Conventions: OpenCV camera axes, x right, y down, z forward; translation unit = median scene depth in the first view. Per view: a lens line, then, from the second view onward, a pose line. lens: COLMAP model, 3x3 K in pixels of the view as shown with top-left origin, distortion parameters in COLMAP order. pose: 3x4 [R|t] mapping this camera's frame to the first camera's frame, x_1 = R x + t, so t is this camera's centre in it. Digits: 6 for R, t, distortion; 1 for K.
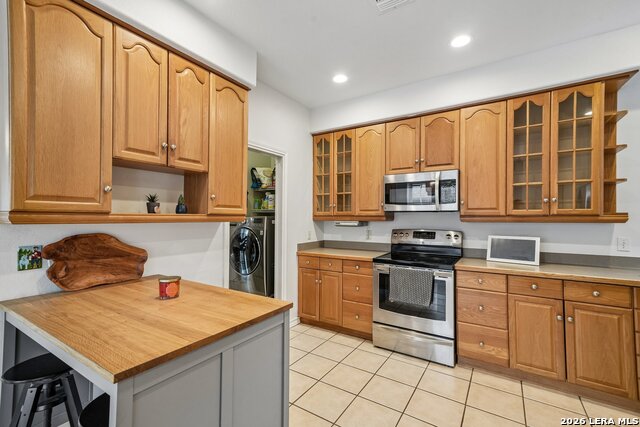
lens RADIAL K [[287.9, 0, 321.3], [0, 287.9, 214.0], [0, 0, 1]] dist [0.025378, 0.000543]
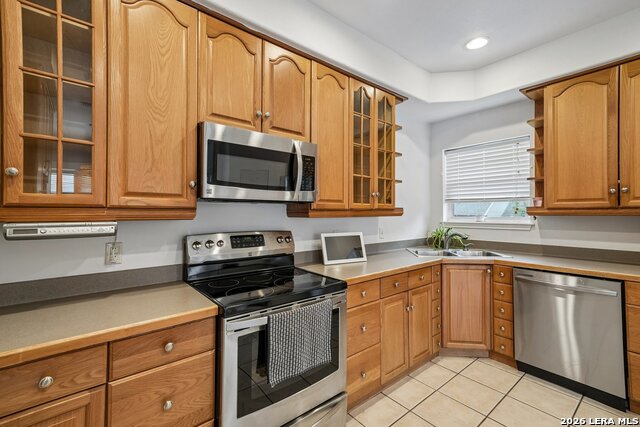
lens RADIAL K [[287.9, 0, 322.4], [0, 287.9, 208.1], [0, 0, 1]] dist [0.025378, 0.000543]
pose [[0.295723, 0.007802, 0.955242, -0.202168], [-0.013657, 0.999899, -0.003938, 0.005825], [-0.955176, -0.011881, 0.295799, 0.793310]]
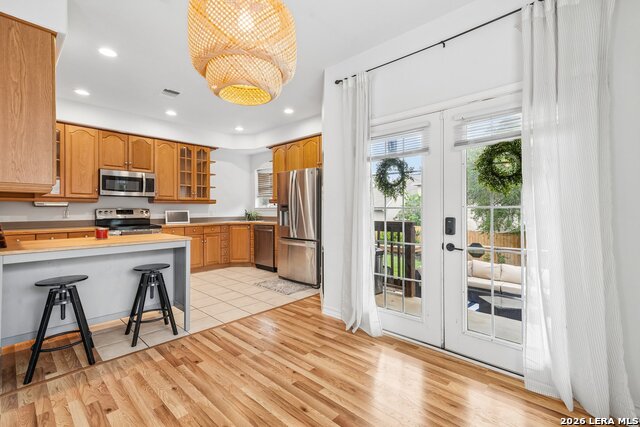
lens RADIAL K [[287.9, 0, 317.8], [0, 287.9, 206.5], [0, 0, 1]] dist [0.025378, 0.000543]
pose [[0.191679, 0.003654, 0.981451, -1.108032], [-0.010193, 0.999947, -0.001732, 0.042644], [-0.981405, -0.009672, 0.191706, -0.328473]]
